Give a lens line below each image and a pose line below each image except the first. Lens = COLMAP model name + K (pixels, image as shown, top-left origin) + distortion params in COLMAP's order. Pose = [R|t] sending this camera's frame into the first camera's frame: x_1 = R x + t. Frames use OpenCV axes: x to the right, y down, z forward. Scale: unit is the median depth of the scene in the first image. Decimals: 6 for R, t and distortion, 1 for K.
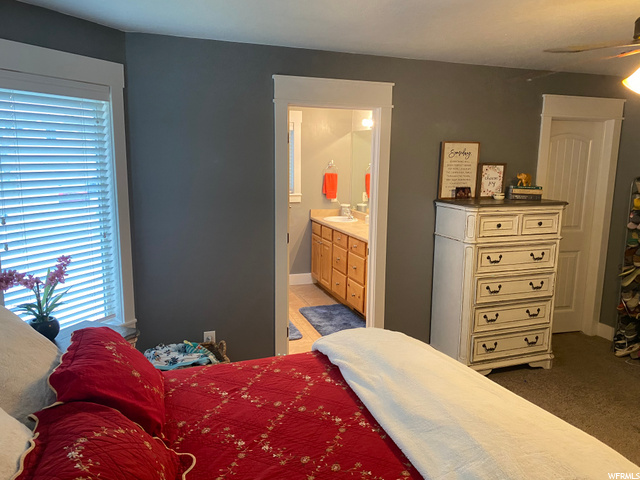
lens RADIAL K [[489.4, 0, 320.3], [0, 489.4, 239.5], [0, 0, 1]] dist [0.033792, -0.044775]
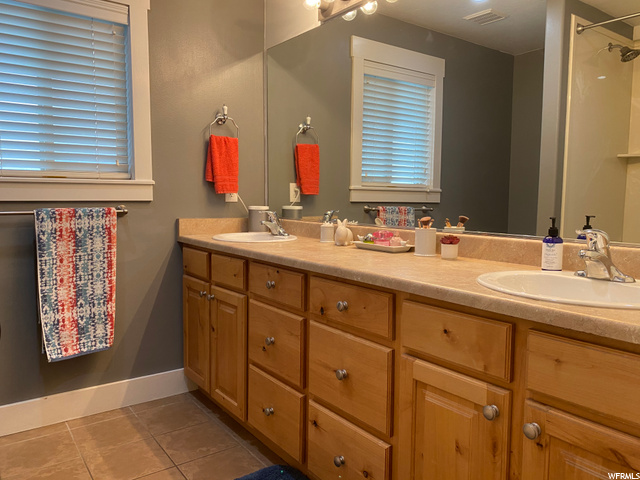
lens RADIAL K [[489.4, 0, 320.3], [0, 489.4, 240.5], [0, 0, 1]] dist [0.033792, -0.044775]
pose [[0.955601, -0.030133, 0.293121, -0.029045], [0.053189, 0.996057, -0.071004, -0.005595], [-0.289825, 0.083442, 0.953435, 0.603557]]
